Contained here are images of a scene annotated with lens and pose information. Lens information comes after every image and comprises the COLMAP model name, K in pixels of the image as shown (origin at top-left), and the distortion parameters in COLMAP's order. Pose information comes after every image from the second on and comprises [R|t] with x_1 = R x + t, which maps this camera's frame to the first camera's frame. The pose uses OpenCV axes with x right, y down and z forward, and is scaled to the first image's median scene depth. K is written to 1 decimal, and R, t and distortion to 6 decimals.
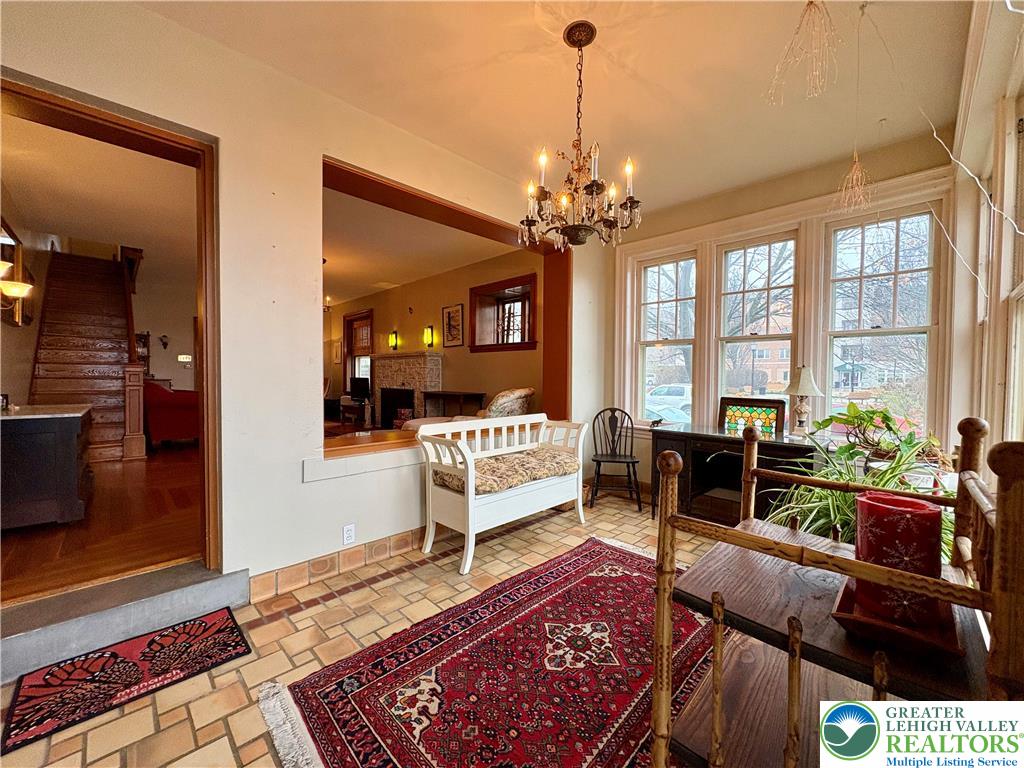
lens RADIAL K [[406.5, 0, 510.7], [0, 406.5, 384.1], [0, 0, 1]] dist [0.000623, -0.000350]
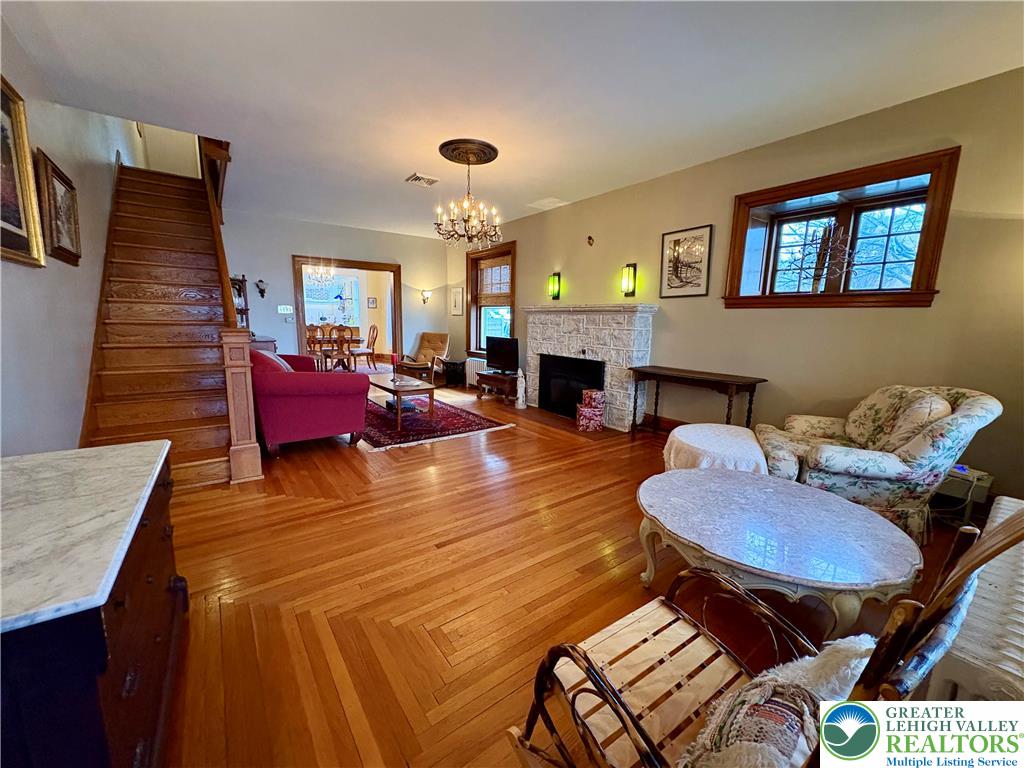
lens RADIAL K [[406.5, 0, 510.3], [0, 406.5, 384.4], [0, 0, 1]] dist [0.000623, -0.000350]
pose [[0.989951, 0.031947, -0.137752, -0.574857], [-0.012774, 0.990367, 0.137879, -0.076621], [0.140830, -0.134734, 0.980823, 0.600794]]
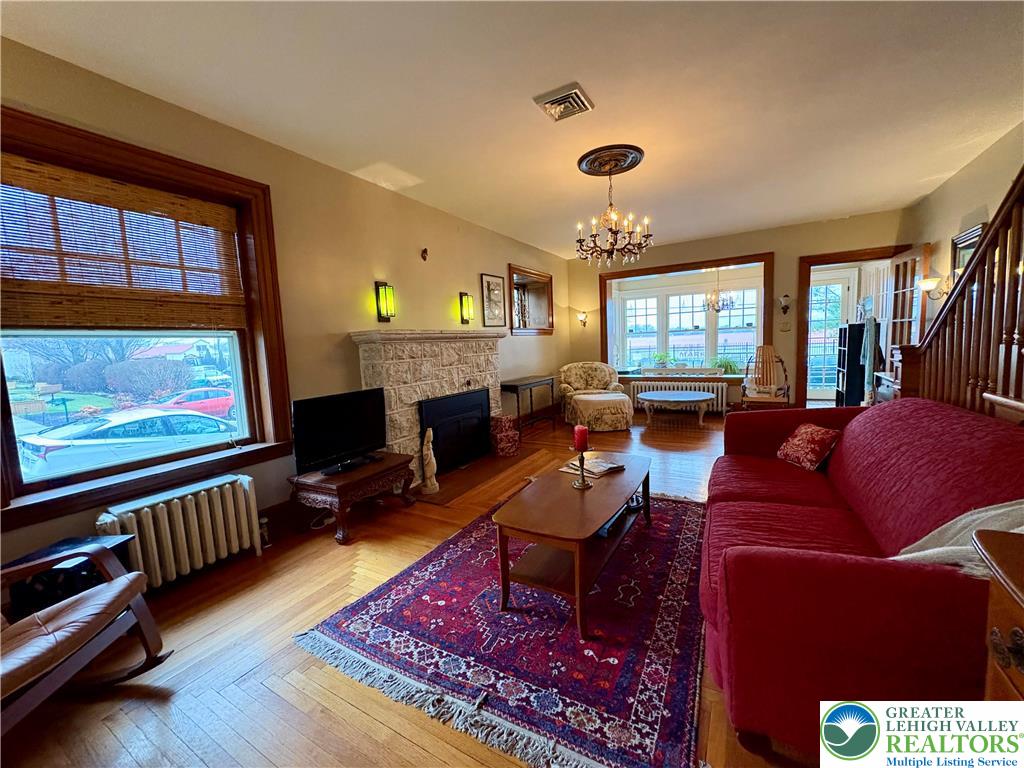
lens RADIAL K [[406.5, 0, 516.8], [0, 406.5, 385.0], [0, 0, 1]] dist [0.000623, -0.000350]
pose [[-0.267893, -0.094254, 0.958827, -1.720562], [0.064482, 0.991218, 0.115454, -0.124958], [-0.961288, 0.092757, -0.259462, 2.157364]]
